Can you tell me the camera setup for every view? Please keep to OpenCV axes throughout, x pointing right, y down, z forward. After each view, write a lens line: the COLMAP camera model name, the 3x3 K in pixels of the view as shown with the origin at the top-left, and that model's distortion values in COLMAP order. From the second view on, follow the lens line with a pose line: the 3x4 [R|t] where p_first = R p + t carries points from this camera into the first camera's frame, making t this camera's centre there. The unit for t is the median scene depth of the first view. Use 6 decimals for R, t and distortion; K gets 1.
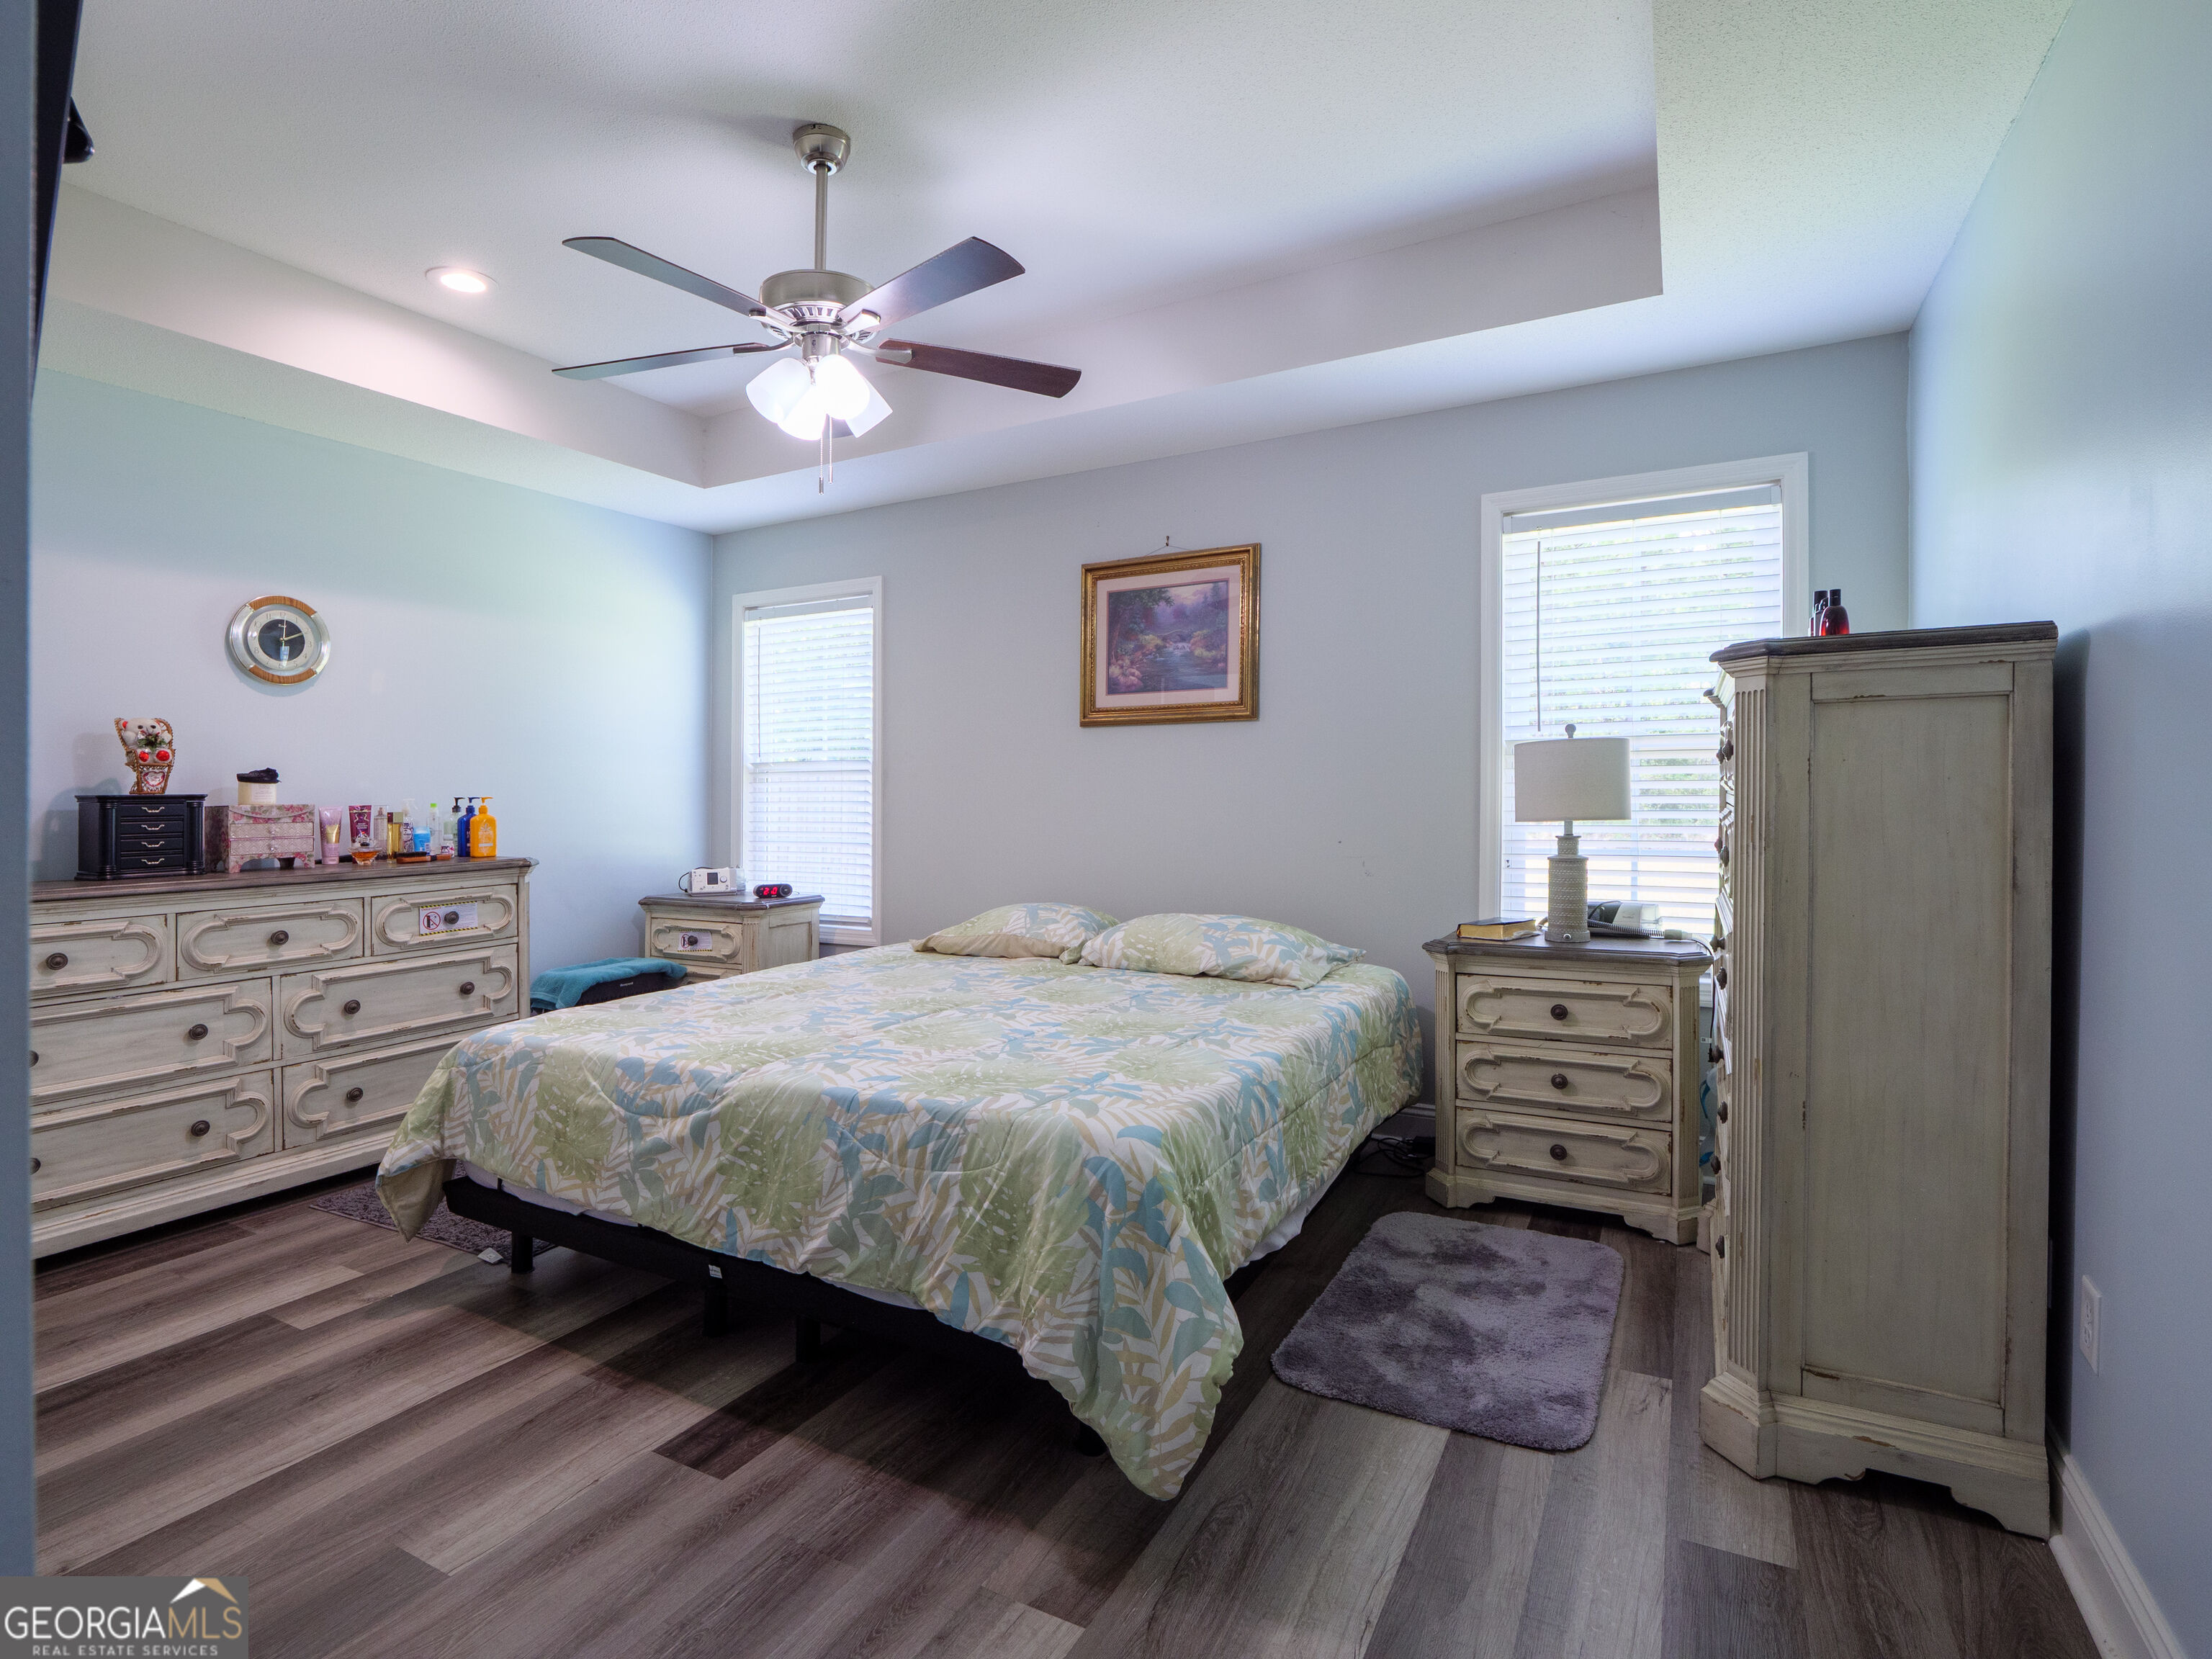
lens RADIAL K [[1095.0, 0, 1085.9], [0, 1095.0, 745.6], [0, 0, 1]] dist [-0.006765, -0.006745]
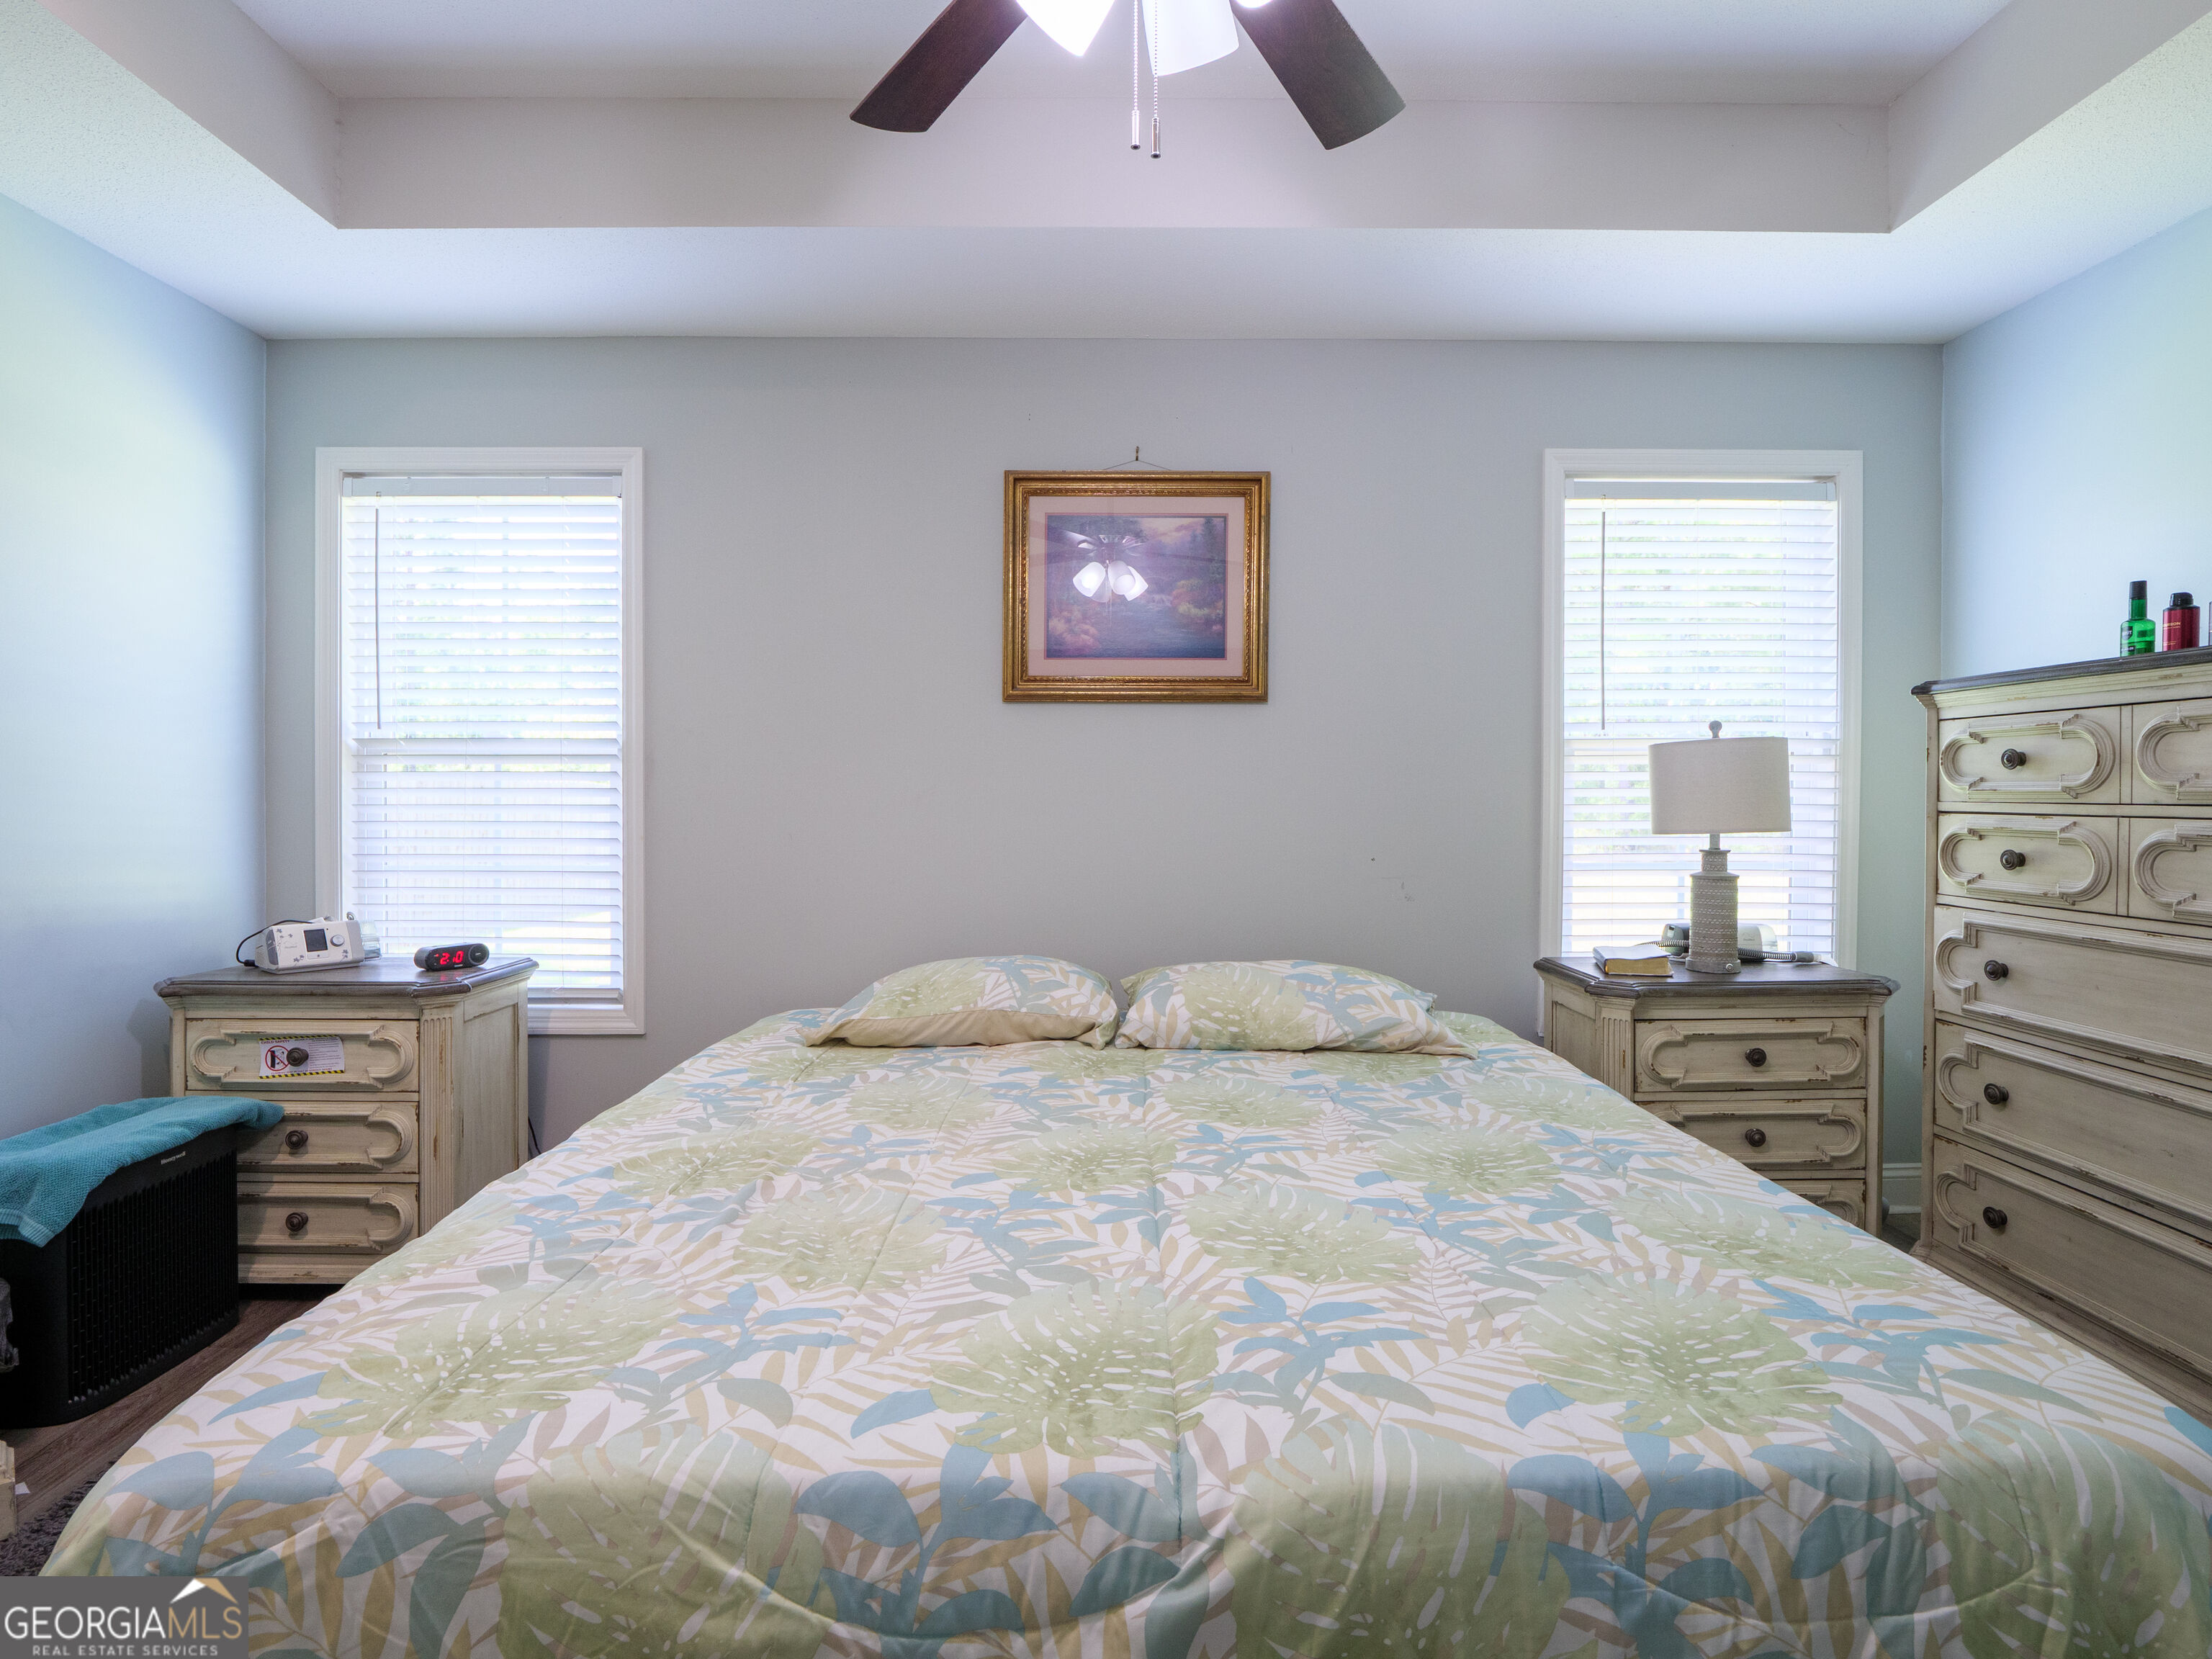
lens RADIAL K [[1095.0, 0, 1094.2], [0, 1095.0, 776.5], [0, 0, 1]] dist [-0.006765, -0.006745]
pose [[0.870932, 0.016728, 0.491118, -0.373366], [-0.029794, 0.999379, 0.018796, 0.020727], [-0.490499, -0.031002, 0.870890, 0.442572]]
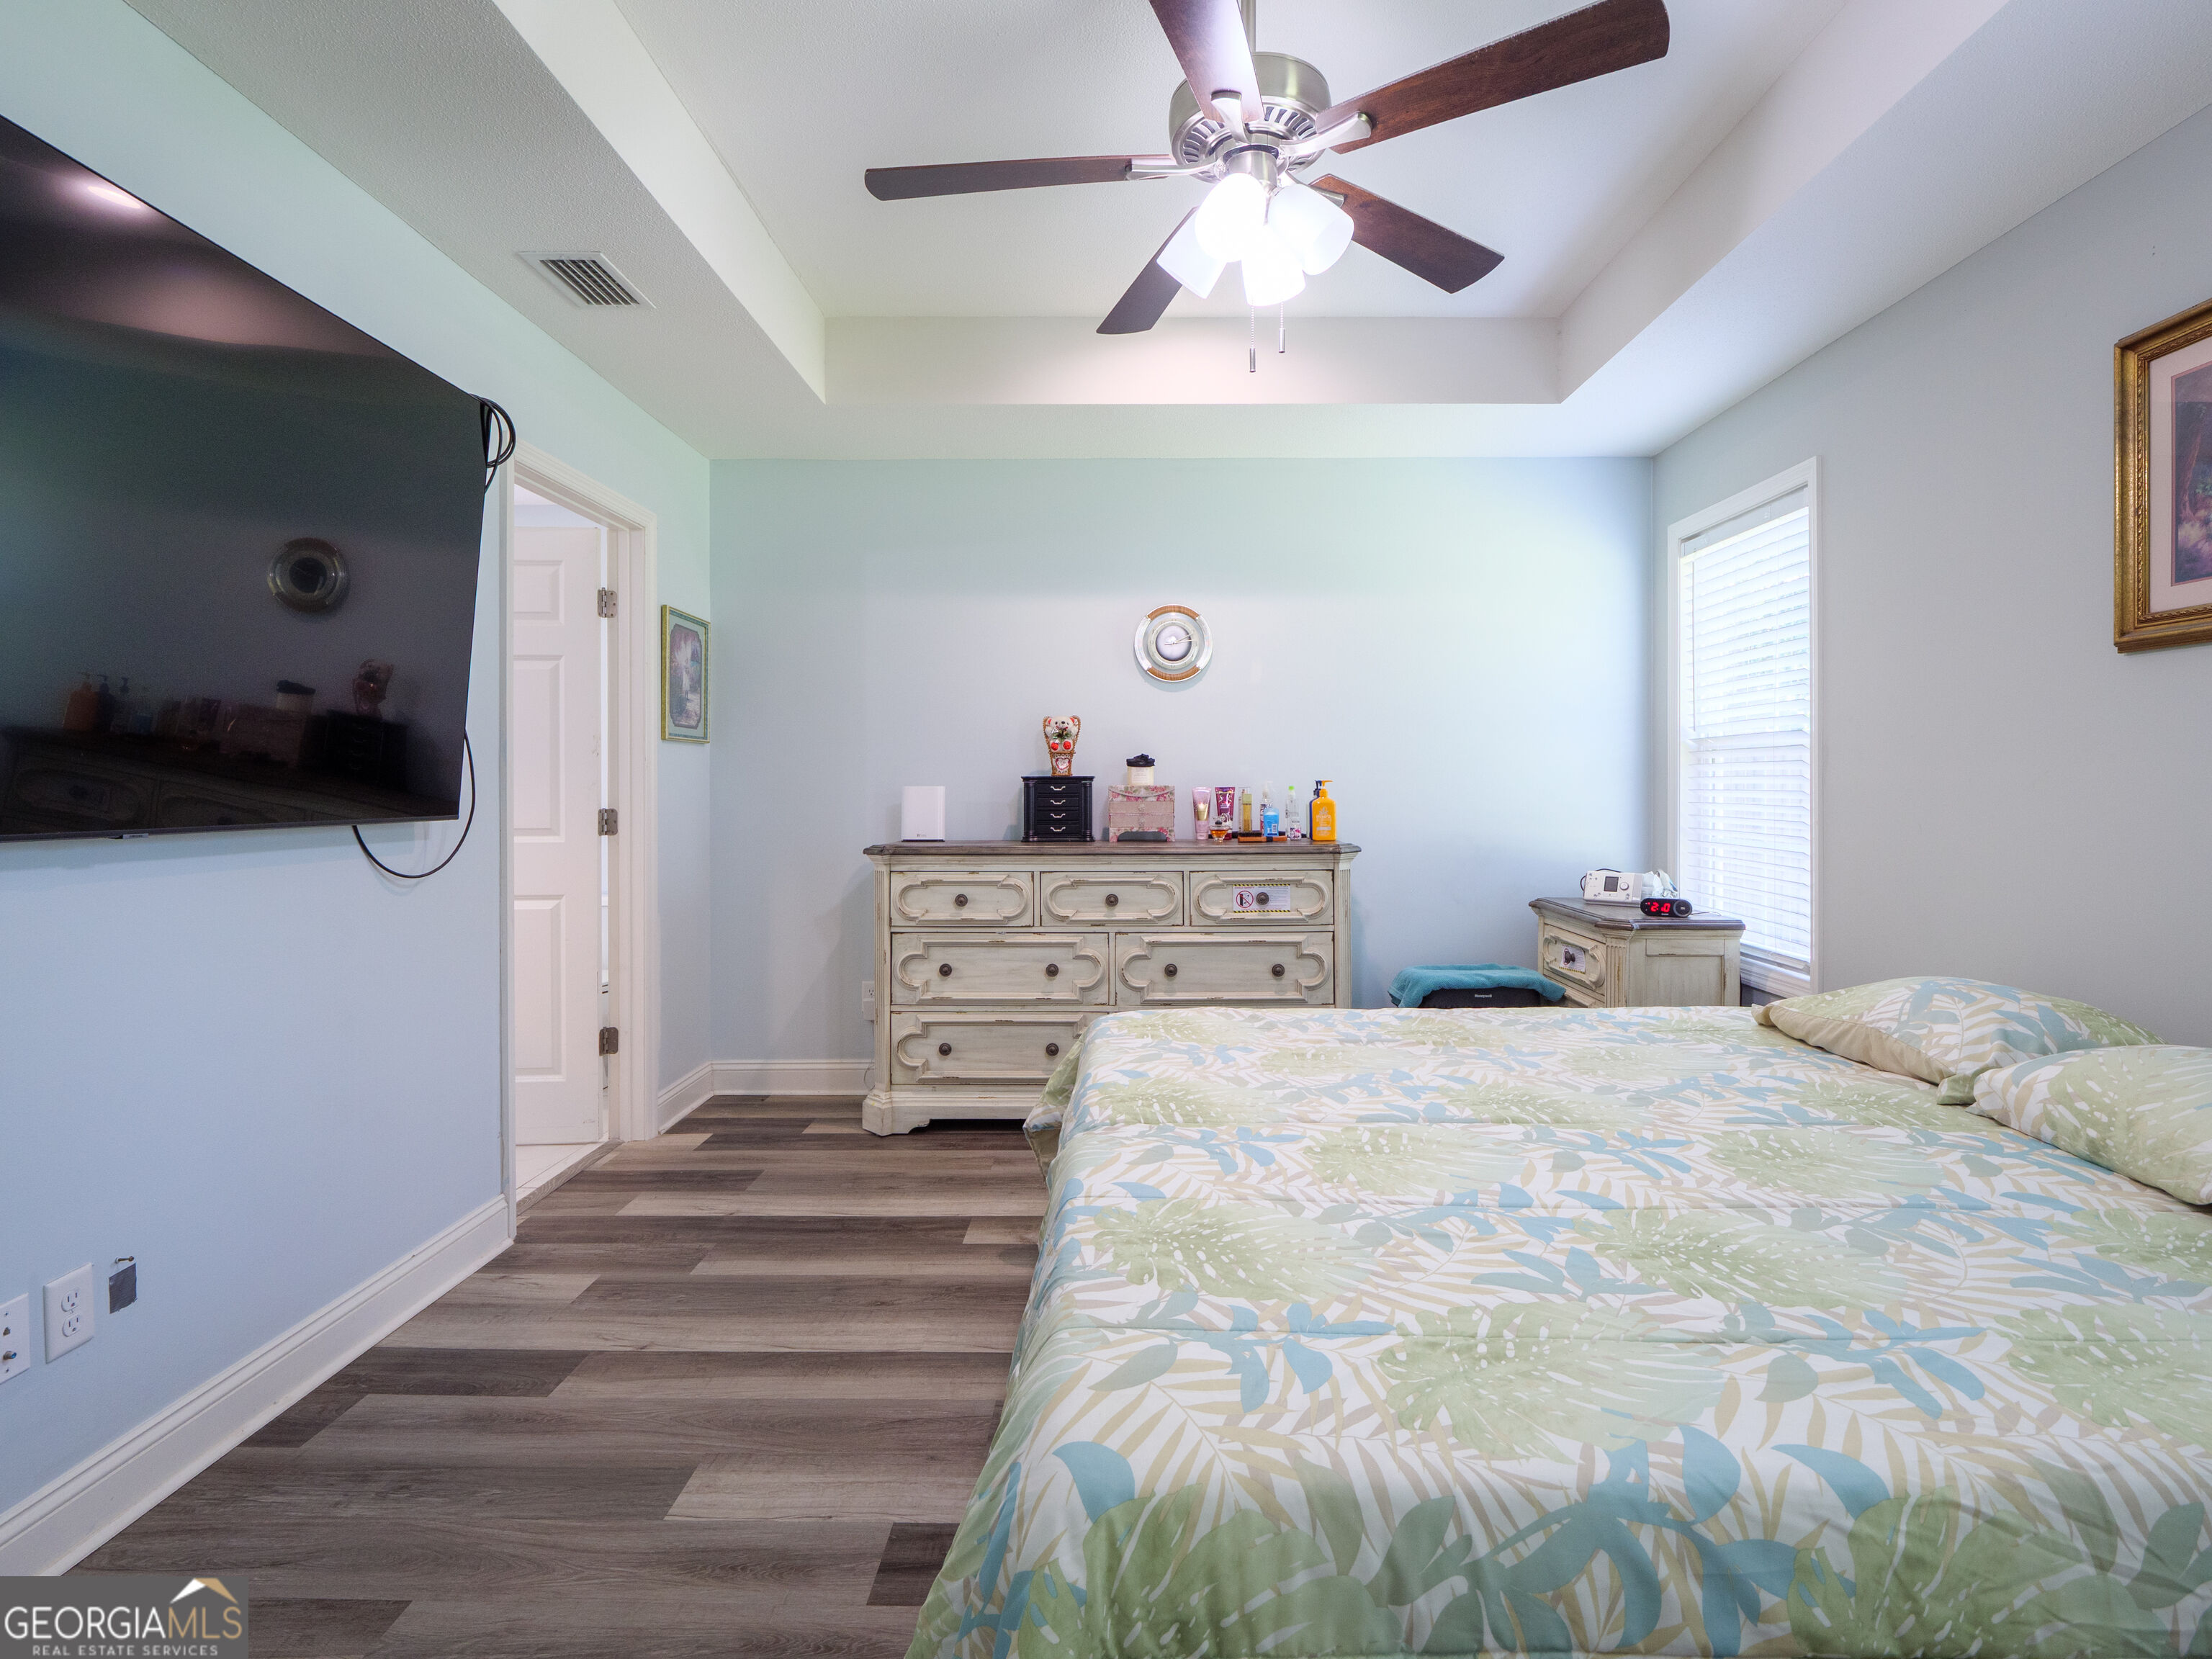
lens RADIAL K [[1095.0, 0, 1133.6], [0, 1095.0, 742.9], [0, 0, 1]] dist [-0.006765, -0.006745]
pose [[0.481902, -0.020989, -0.875973, 0.271724], [0.033615, 0.999420, -0.005454, 0.015059], [0.875580, -0.026817, 0.482328, 0.426940]]
